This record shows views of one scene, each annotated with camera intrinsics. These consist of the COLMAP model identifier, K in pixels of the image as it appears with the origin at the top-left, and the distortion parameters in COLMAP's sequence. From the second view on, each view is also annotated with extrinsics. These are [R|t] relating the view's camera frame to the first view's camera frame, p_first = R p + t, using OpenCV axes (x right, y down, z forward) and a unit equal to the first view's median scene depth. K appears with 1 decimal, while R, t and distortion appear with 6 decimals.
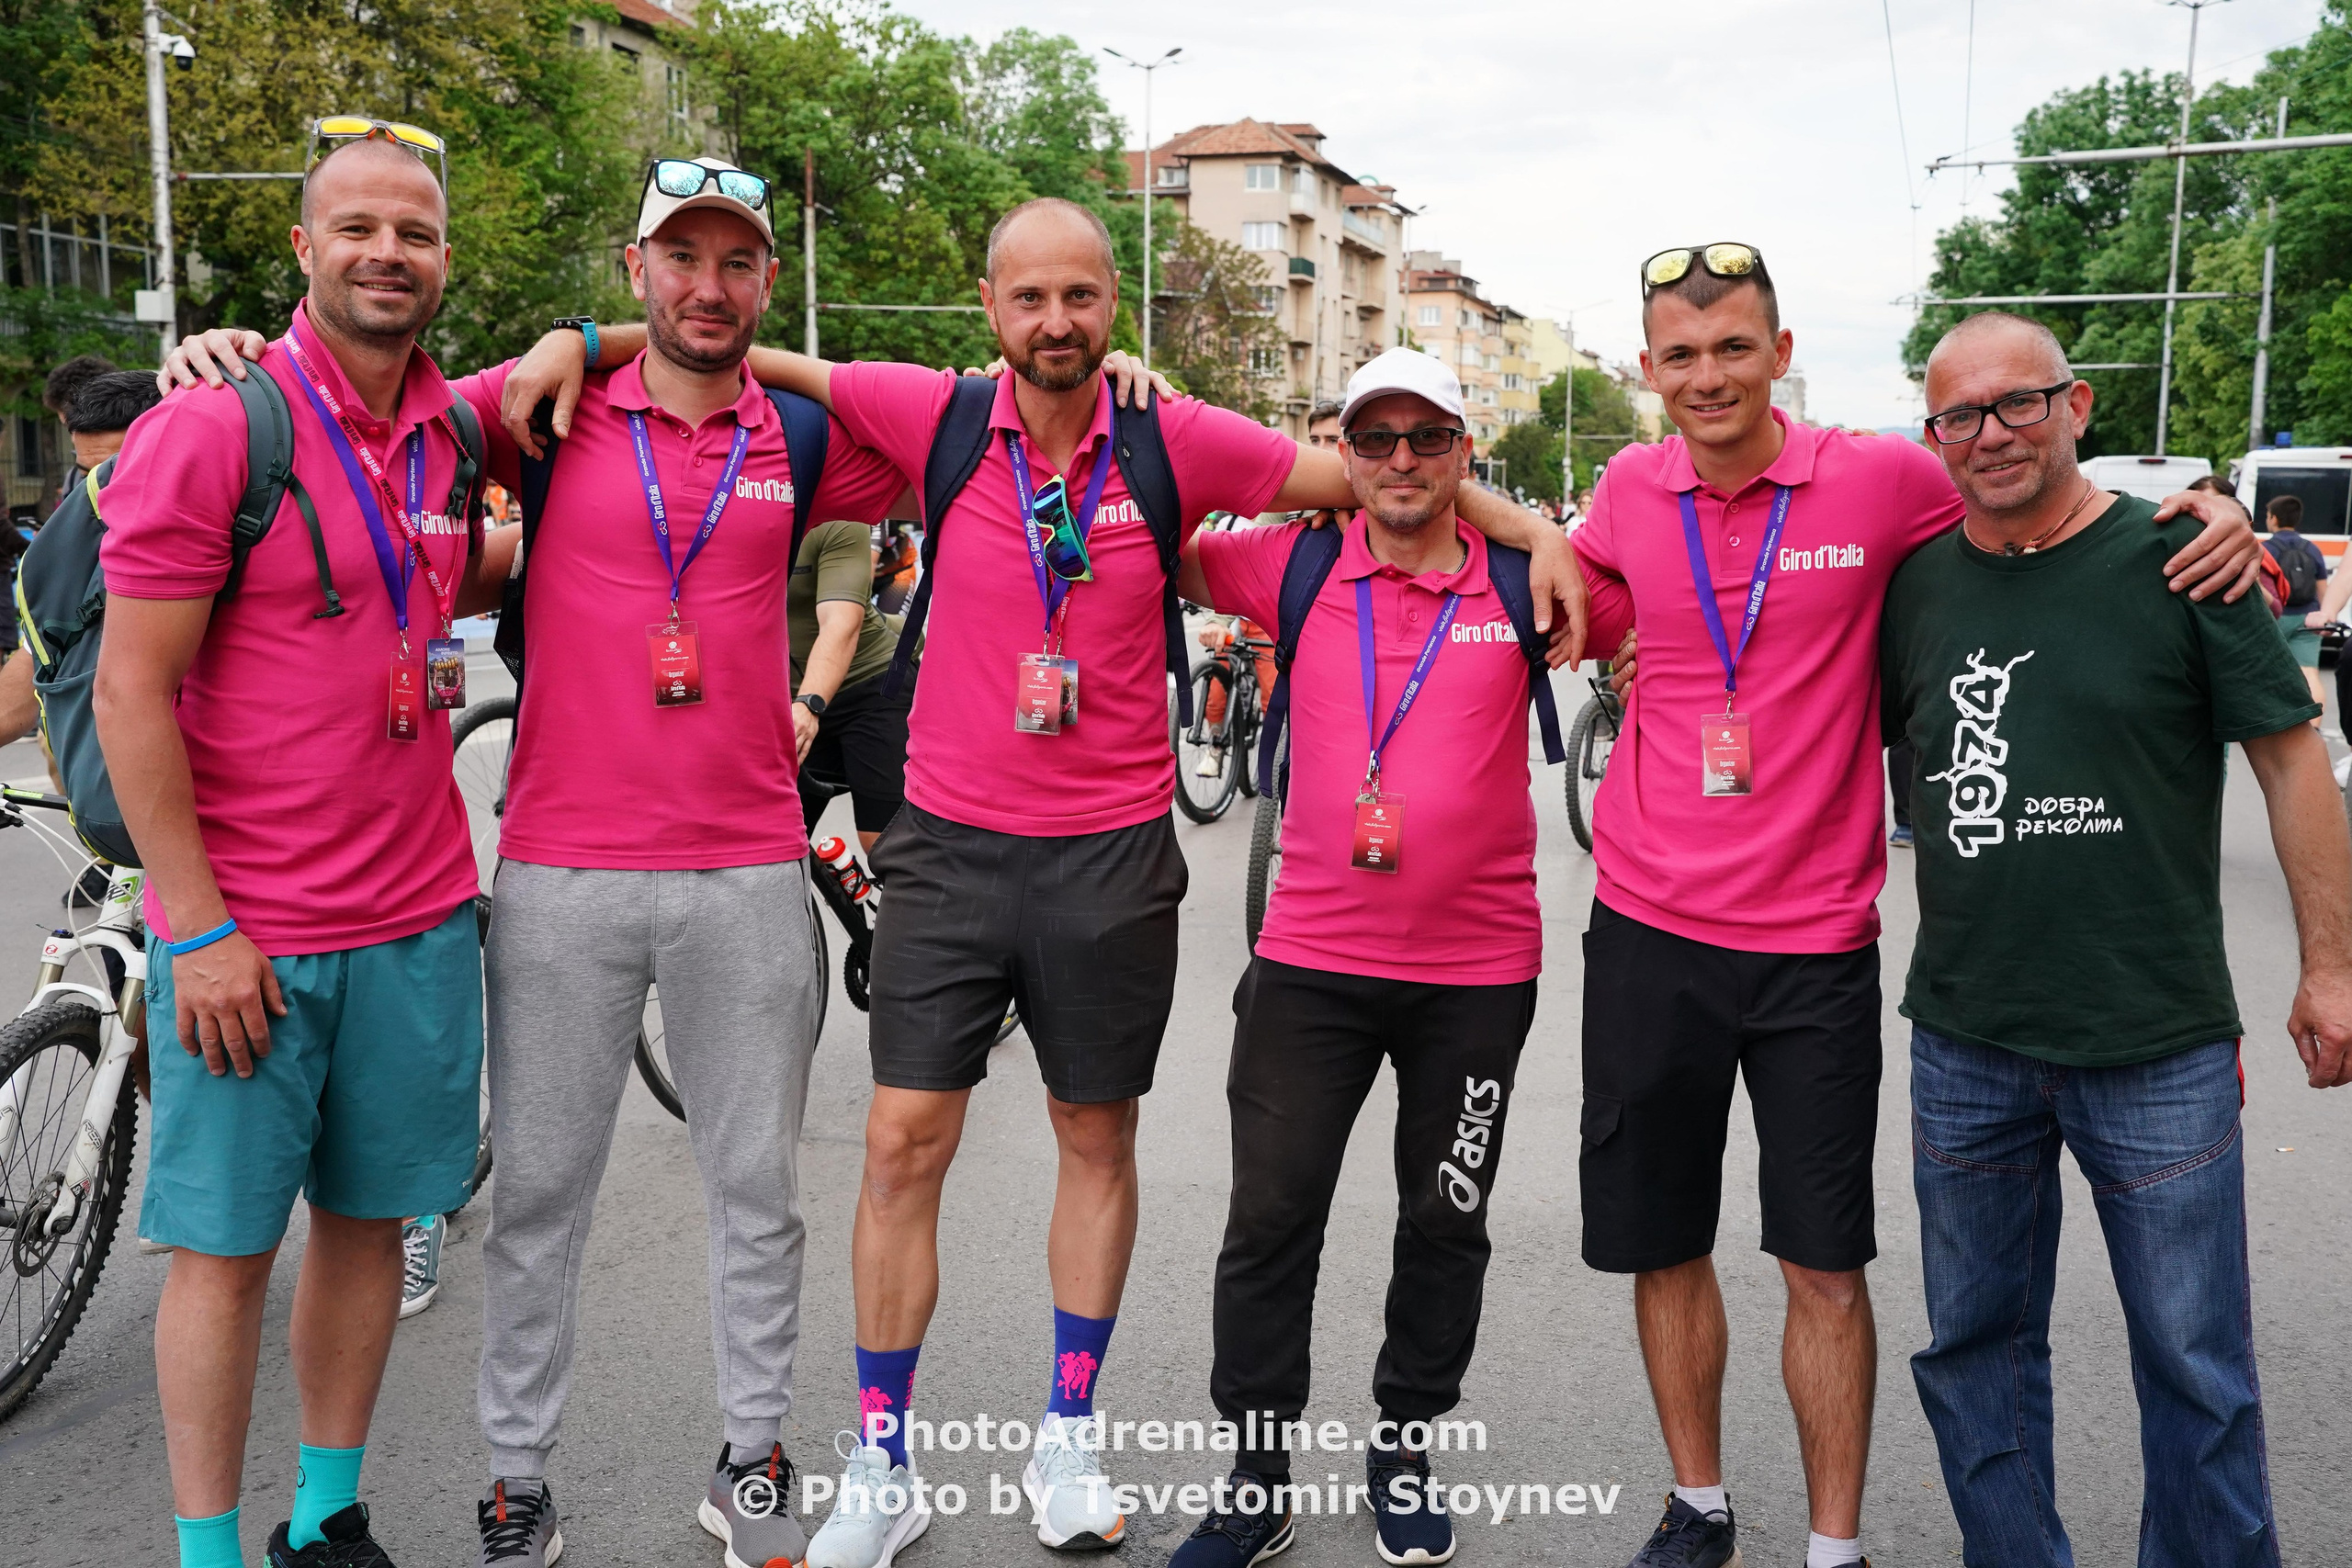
lens RADIAL K [[2465.9, 0, 1188.0], [0, 2465.9, 785.8], [0, 0, 1]] dist [0.021167, 0.175071]
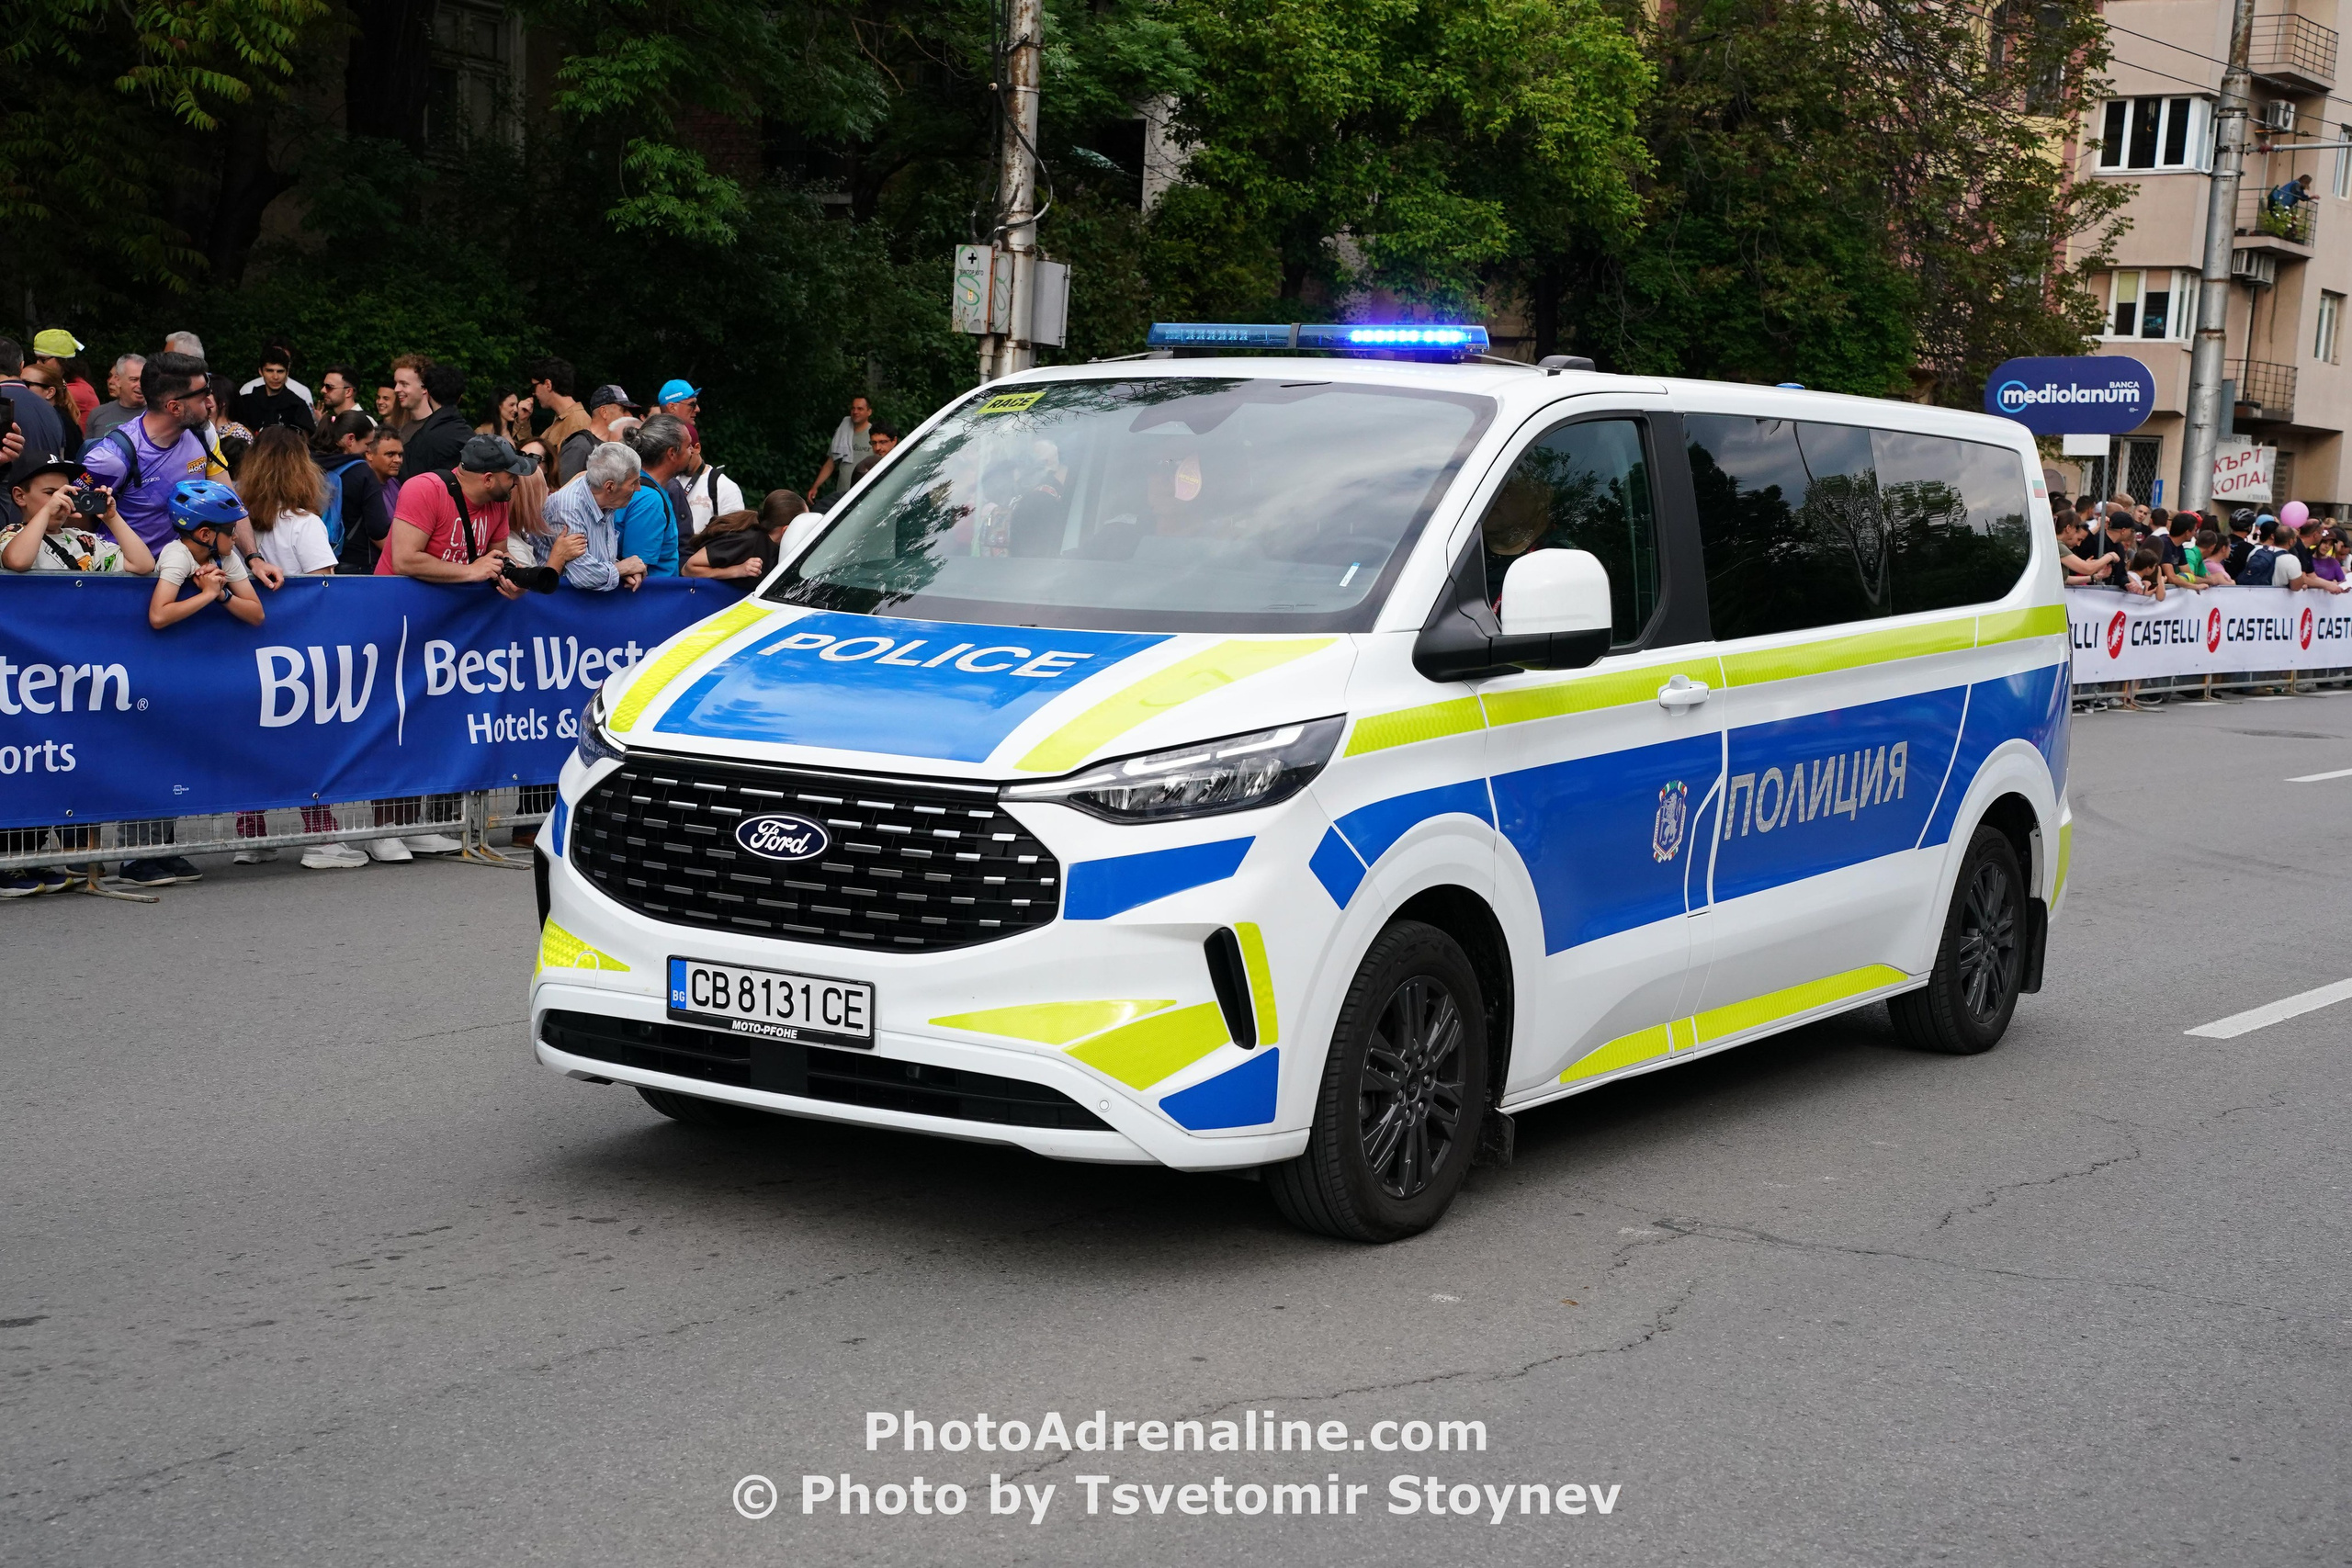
lens RADIAL K [[3414.7, 0, 1183.5], [0, 3414.7, 769.5], [0, 0, 1]] dist [0.246674, 0.315864]
pose [[0.955511, 0.066003, -0.287476, 0.041880], [-0.077240, 0.996622, -0.027911, -0.045568], [0.284663, 0.048874, 0.957381, 0.406478]]
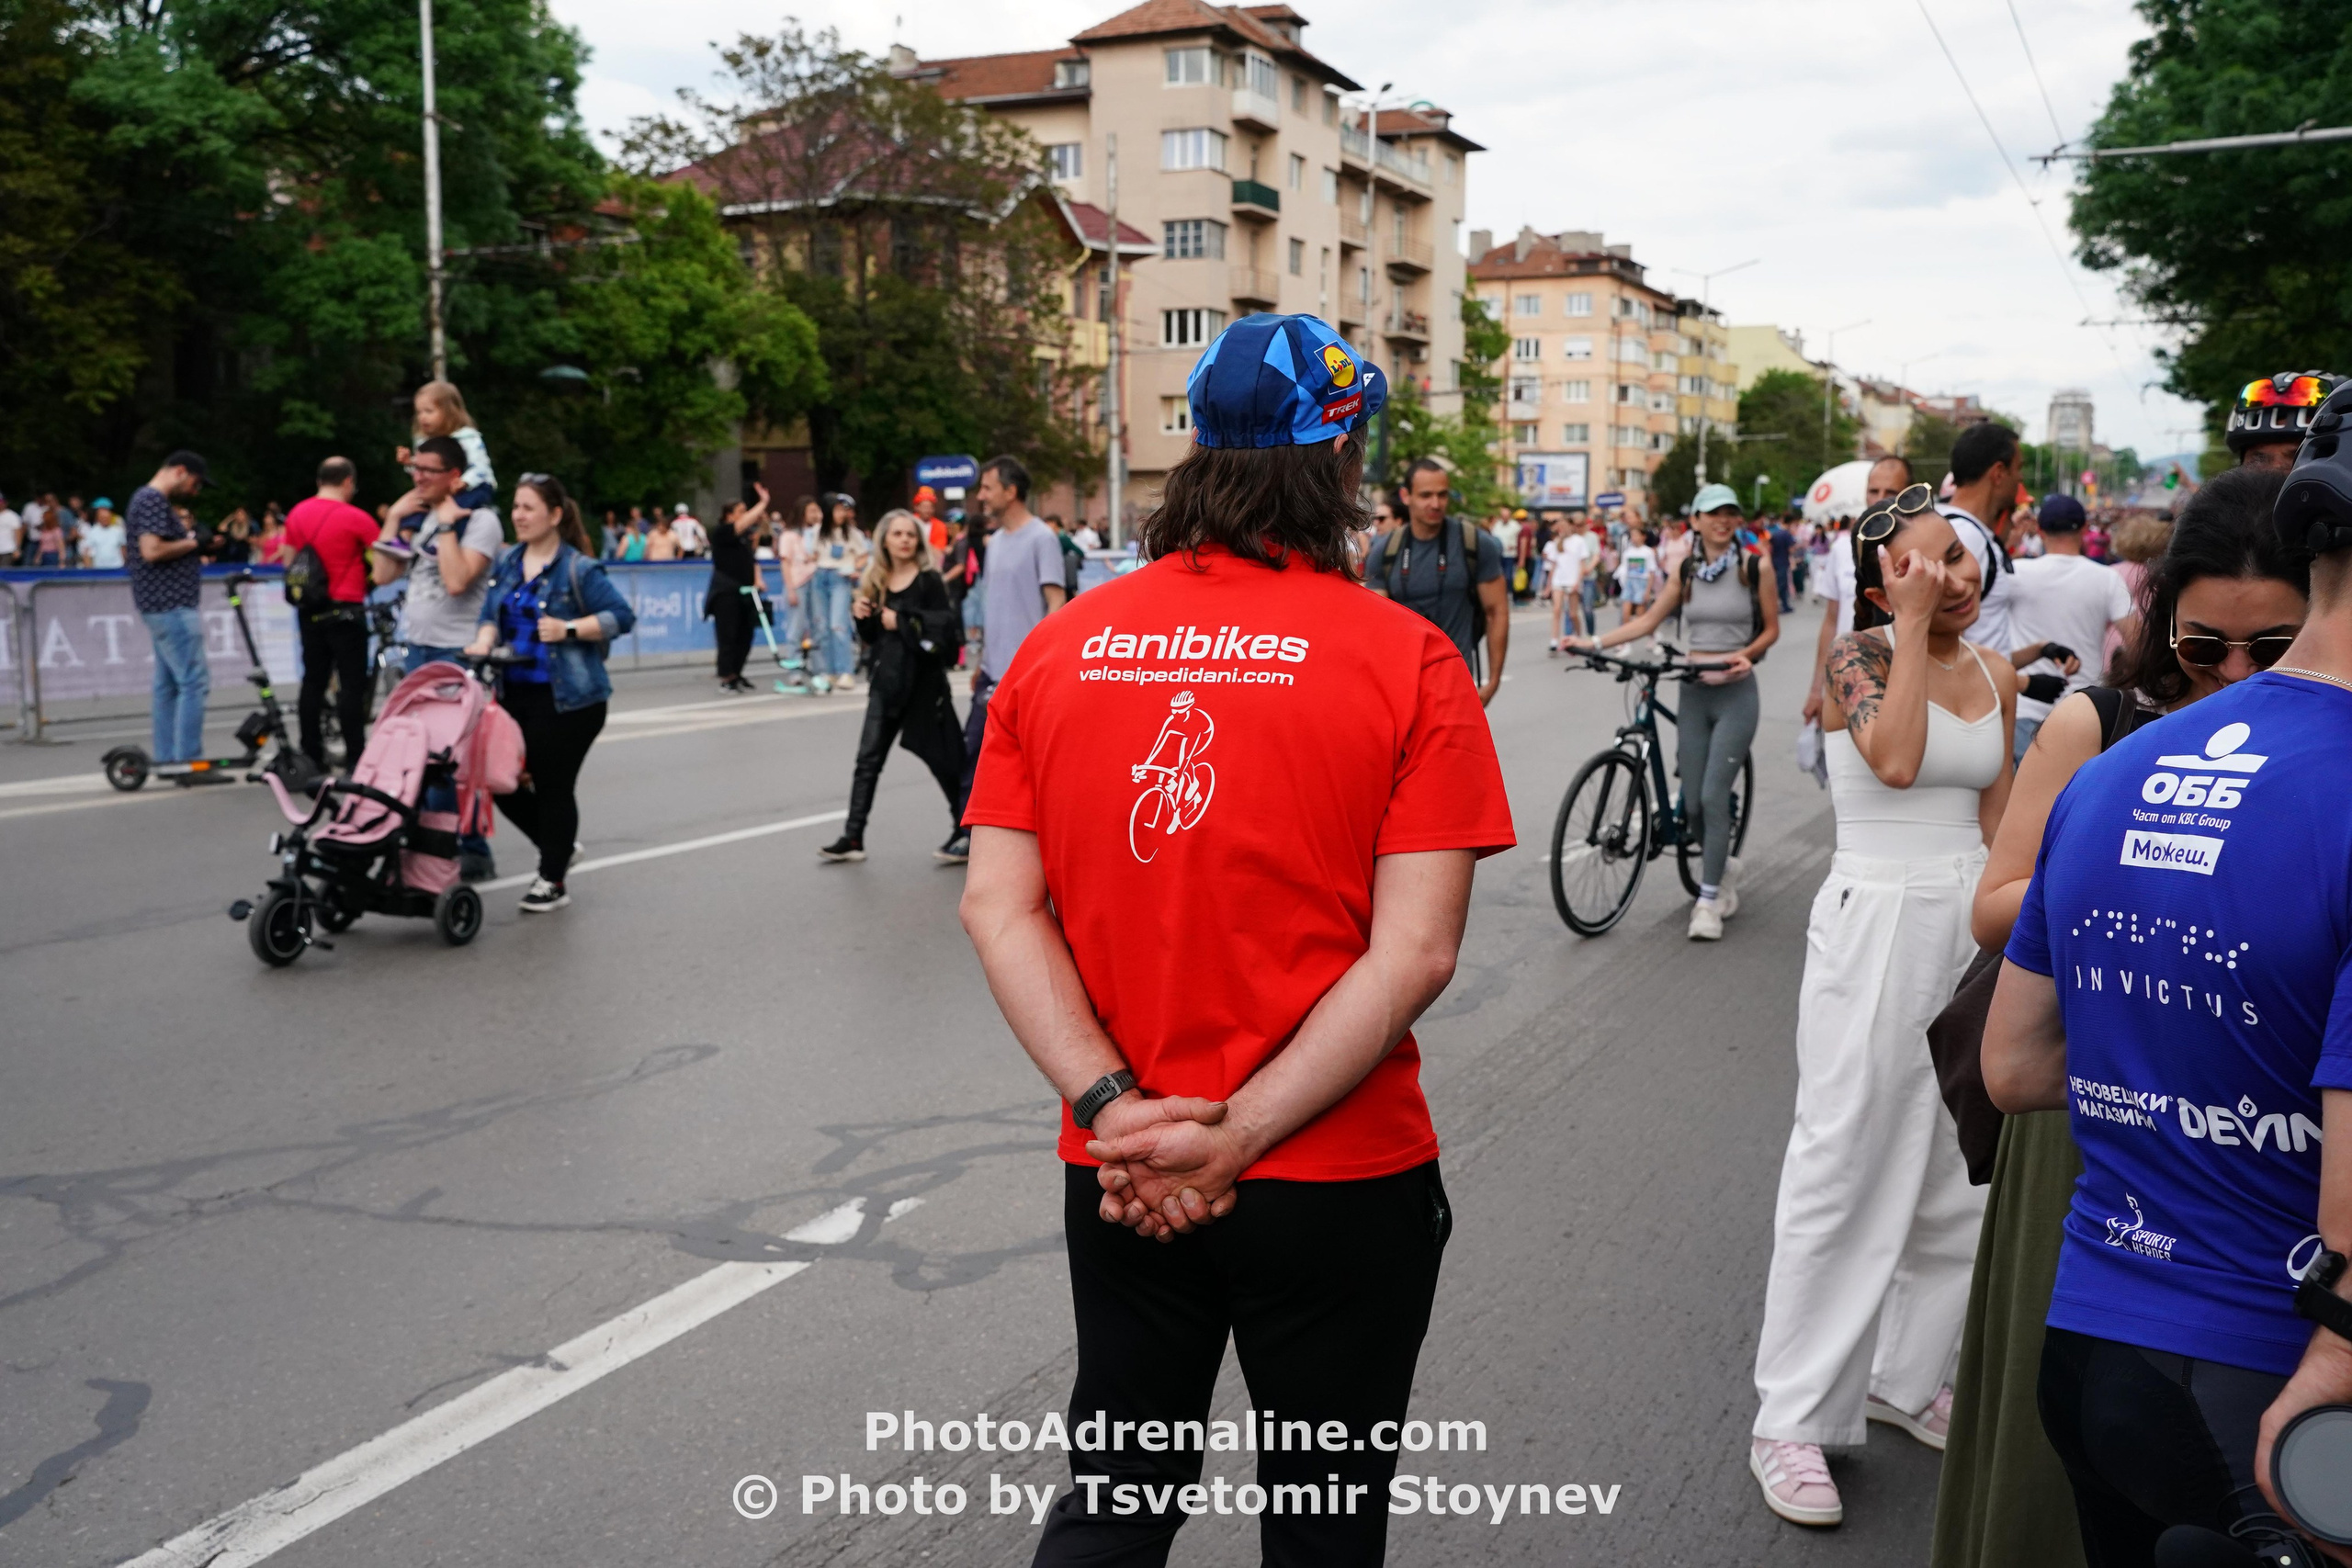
lens RADIAL K [[2228.0, 0, 1191.0], [0, 2228.0, 788.5], [0, 0, 1]] dist [0.006682, 0.031343]
pose [[0.990063, 0.006071, -0.140492, 0.106238], [-0.005973, 0.999982, 0.001120, -0.034102], [0.140496, -0.000269, 0.990081, 0.316367]]
